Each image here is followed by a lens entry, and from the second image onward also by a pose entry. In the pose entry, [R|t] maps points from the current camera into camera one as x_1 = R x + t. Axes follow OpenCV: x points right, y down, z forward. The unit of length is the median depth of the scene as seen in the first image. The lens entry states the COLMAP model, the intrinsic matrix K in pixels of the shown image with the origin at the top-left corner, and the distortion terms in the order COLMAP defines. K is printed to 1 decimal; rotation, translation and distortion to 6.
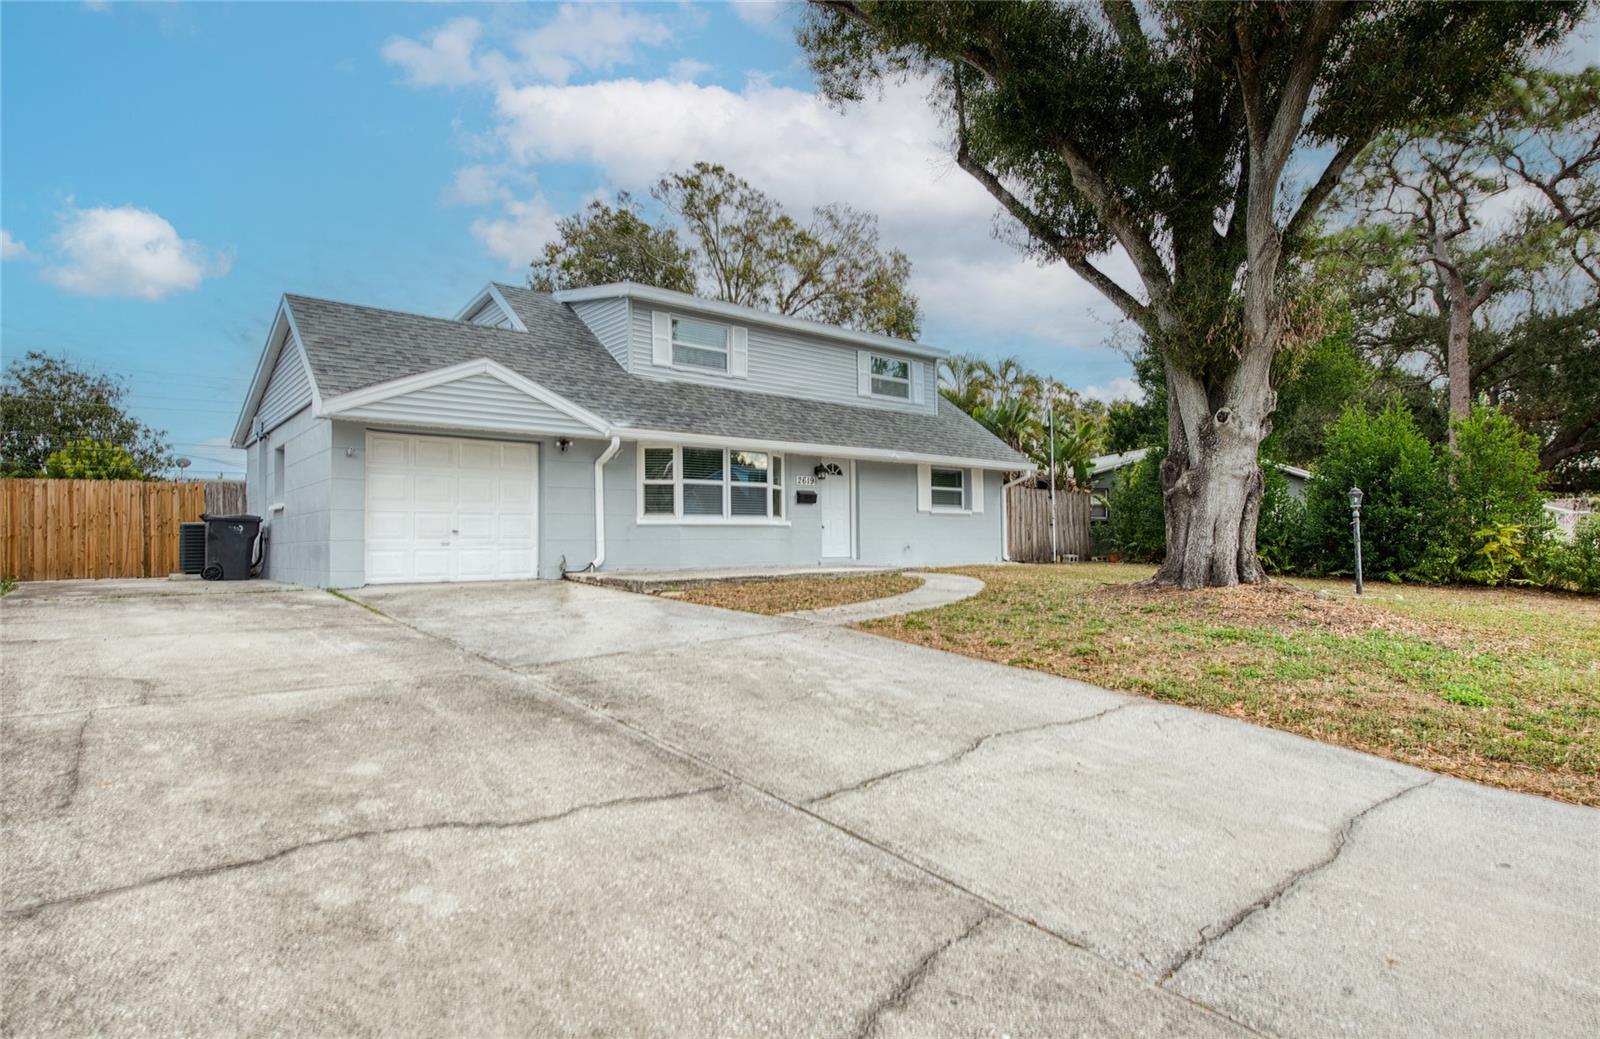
lens RADIAL K [[857.0, 0, 802.2], [0, 857.0, 522.5], [0, 0, 1]] dist [-0.005674, -0.001974]
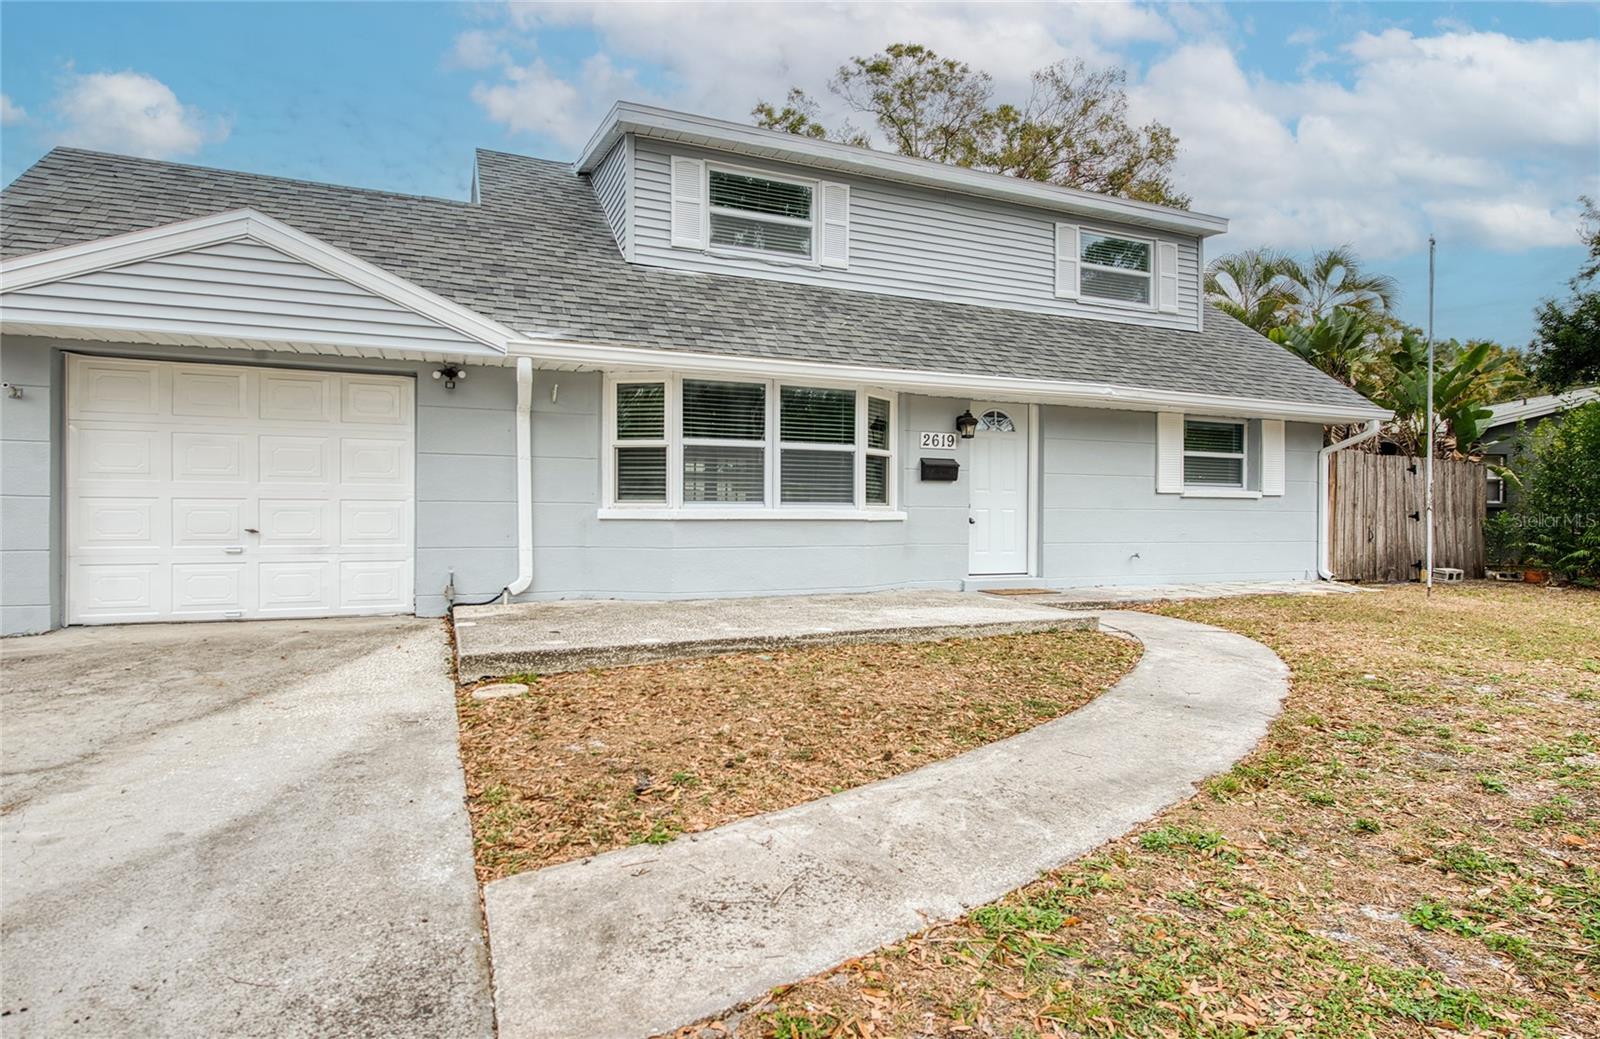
lens RADIAL K [[857.0, 0, 803.8], [0, 857.0, 524.9], [0, 0, 1]] dist [-0.005674, -0.001974]
pose [[0.955886, 0.018049, -0.293183, 0.077379], [-0.007035, 0.999231, 0.038579, -0.012341], [0.293654, -0.034815, 0.955278, 0.381553]]
